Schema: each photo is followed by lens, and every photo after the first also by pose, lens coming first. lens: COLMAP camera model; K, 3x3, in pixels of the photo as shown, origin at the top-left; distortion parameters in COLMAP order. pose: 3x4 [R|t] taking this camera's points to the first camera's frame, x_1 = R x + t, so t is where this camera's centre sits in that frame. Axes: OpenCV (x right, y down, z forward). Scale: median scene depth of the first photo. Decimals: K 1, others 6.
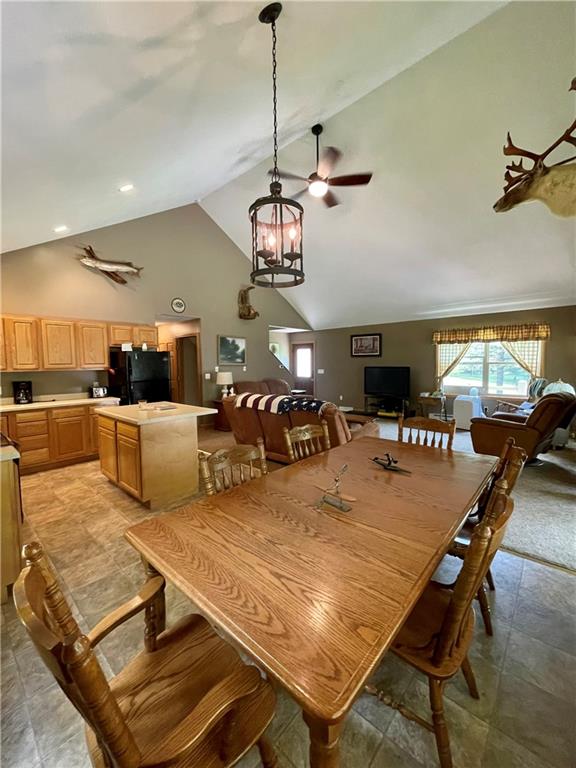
lens RADIAL K [[309.7, 0, 284.3], [0, 309.7, 382.7], [0, 0, 1]] dist [-0.000281, -0.000051]
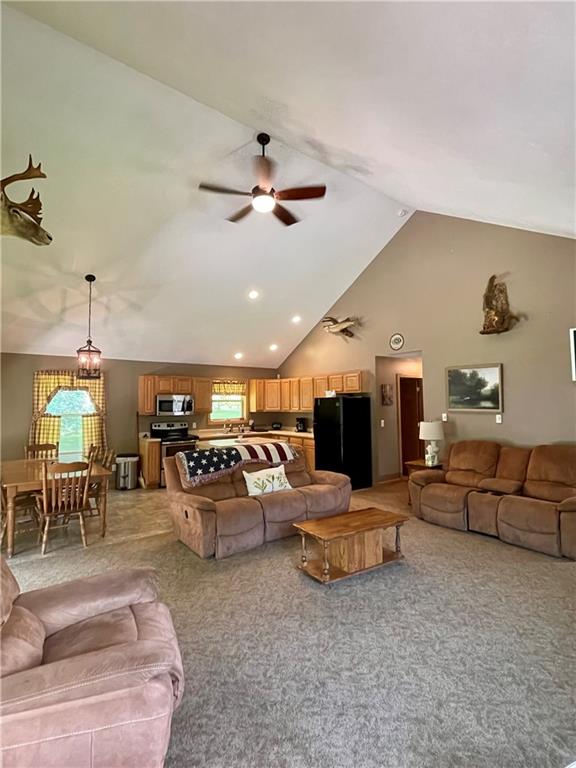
lens RADIAL K [[382.0, 0, 288.0], [0, 382.0, 384.0], [0, 0, 1]] dist [0.000572, 0.000021]
pose [[-0.170013, -0.036879, -0.984752, 0.911247], [-0.050868, 0.998296, -0.028604, -0.099354], [0.984128, 0.045229, -0.171599, 1.052165]]
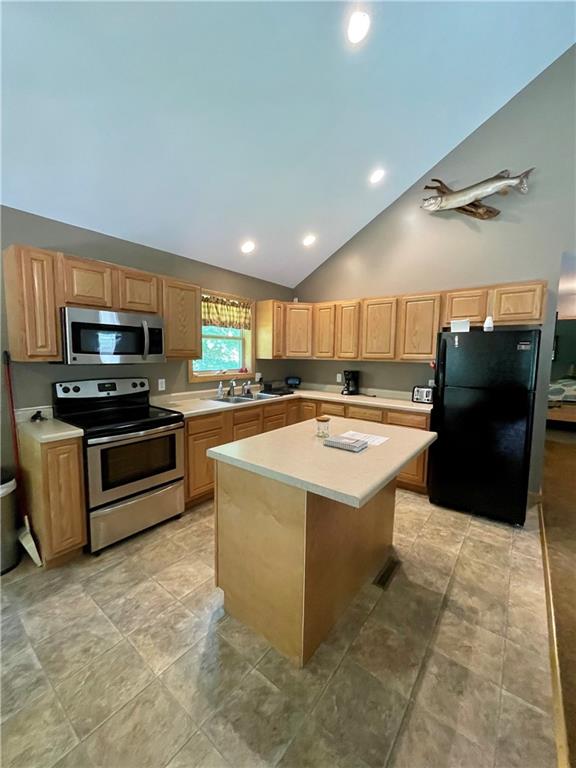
lens RADIAL K [[309.7, 0, 284.3], [0, 309.7, 382.7], [0, 0, 1]] dist [-0.000281, -0.000051]
pose [[0.081521, 0.110013, -0.990581, 0.058489], [-0.079838, 0.991416, 0.103536, -0.041448], [0.993469, 0.070646, 0.089605, 0.603486]]
